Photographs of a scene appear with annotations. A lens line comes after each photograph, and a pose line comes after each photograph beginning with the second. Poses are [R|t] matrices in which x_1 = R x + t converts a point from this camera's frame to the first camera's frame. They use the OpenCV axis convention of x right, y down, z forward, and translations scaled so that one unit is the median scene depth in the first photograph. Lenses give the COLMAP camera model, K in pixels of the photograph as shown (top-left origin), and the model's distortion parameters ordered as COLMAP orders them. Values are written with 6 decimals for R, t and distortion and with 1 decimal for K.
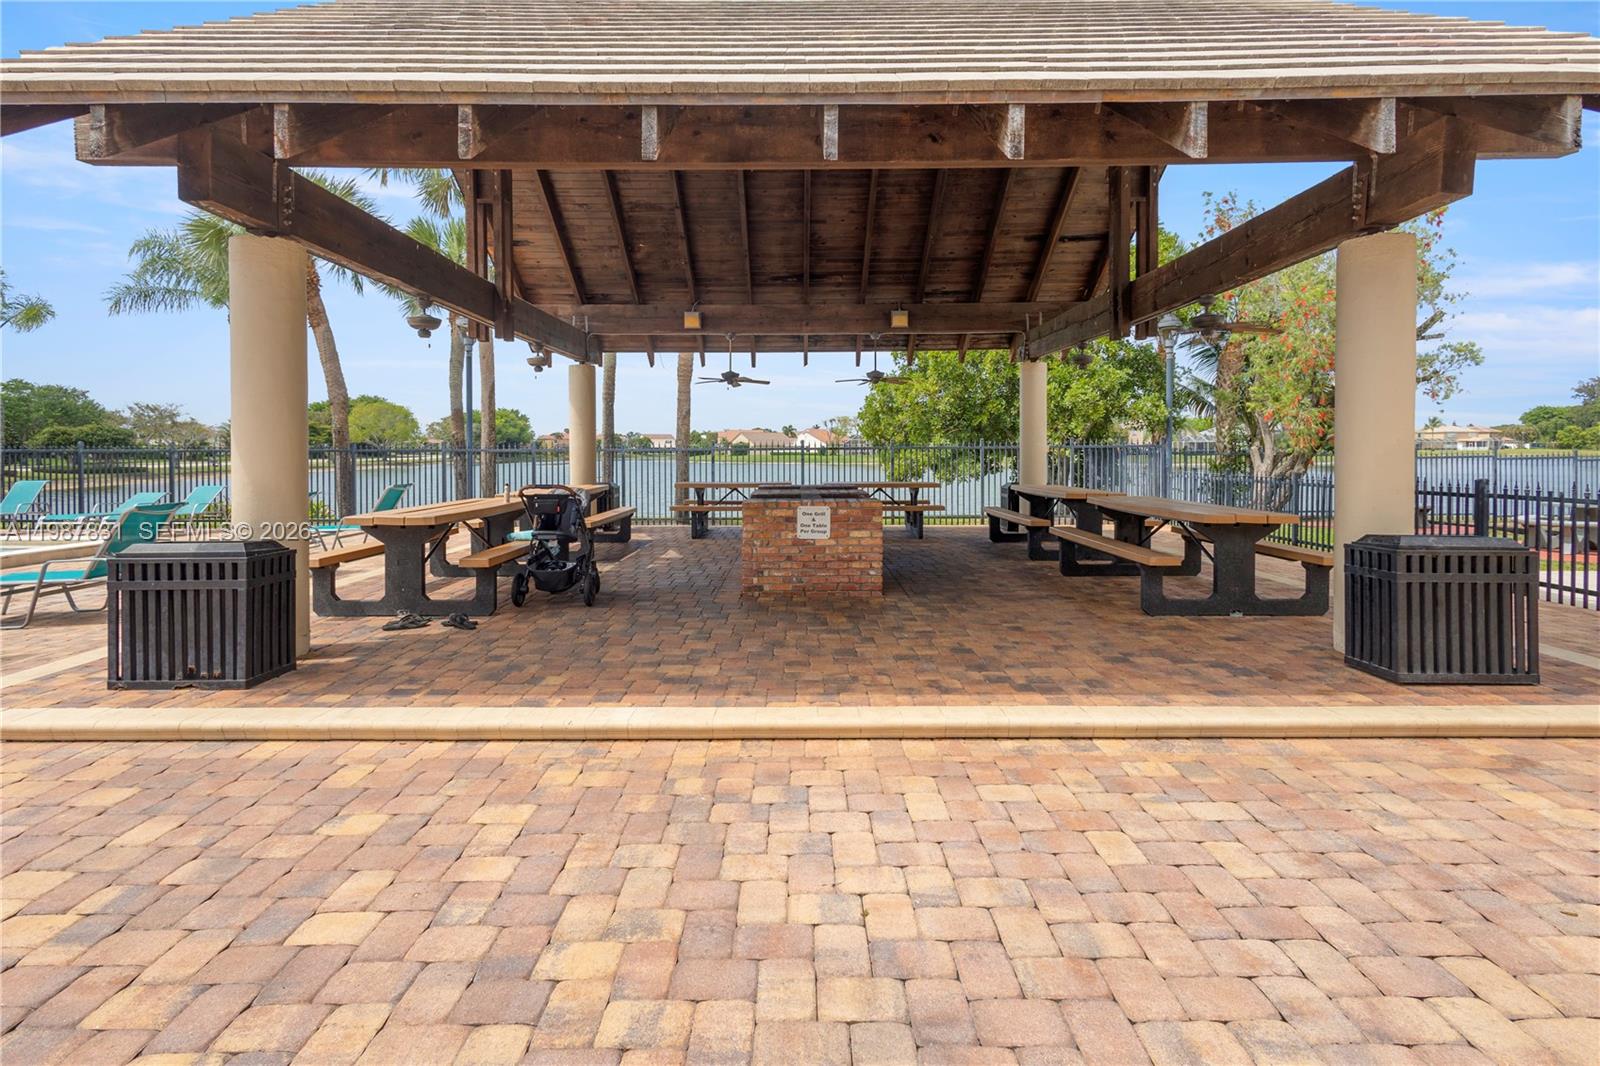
lens RADIAL K [[756.4, 0, 800.6], [0, 756.4, 469.1], [0, 0, 1]] dist [0.003762, 0.000732]
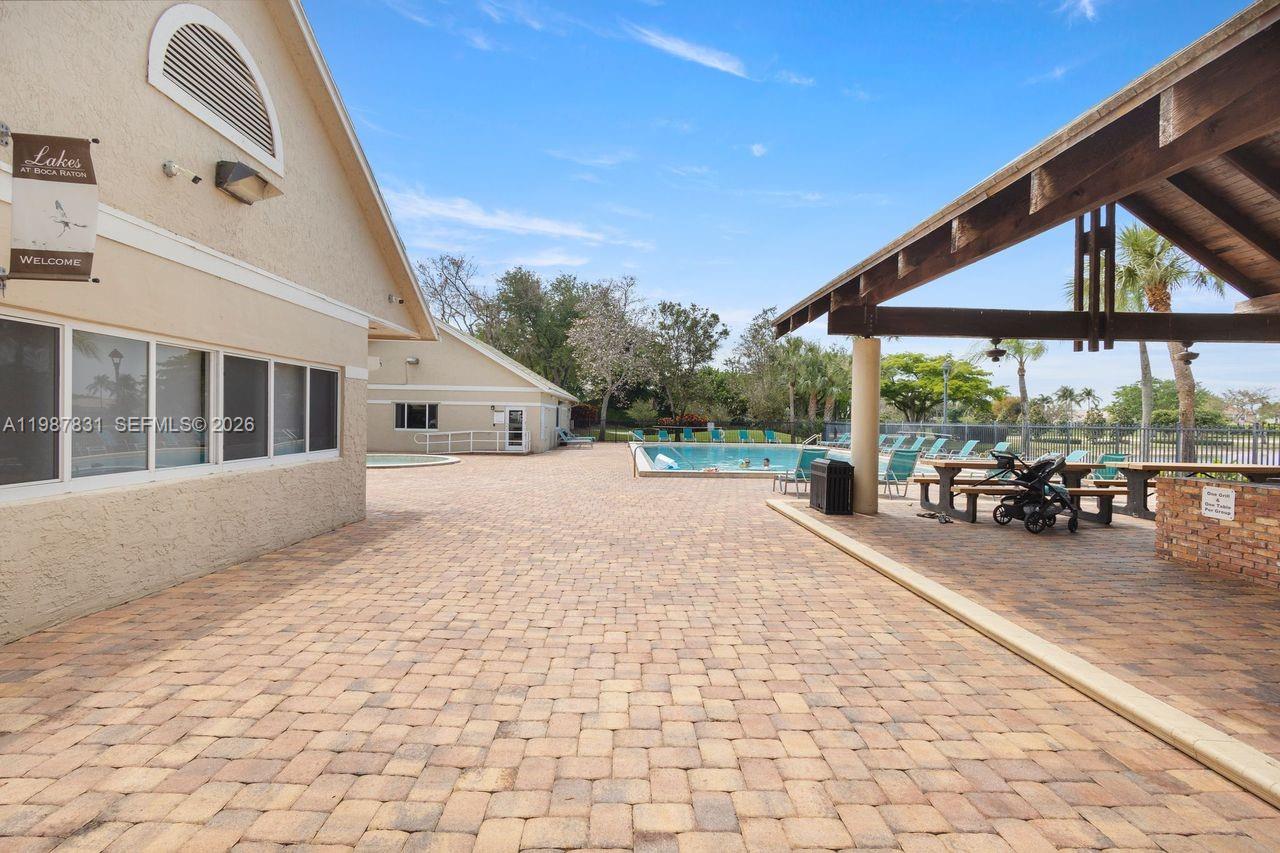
lens RADIAL K [[587.7, 0, 639.7], [0, 587.7, 429.6], [0, 0, 1]] dist [0.002707, 0.000050]
pose [[0.035581, 0.021891, -0.999127, 0.809171], [-0.042115, 0.998905, 0.020386, -0.014494], [0.998479, 0.041353, 0.036464, 0.157938]]
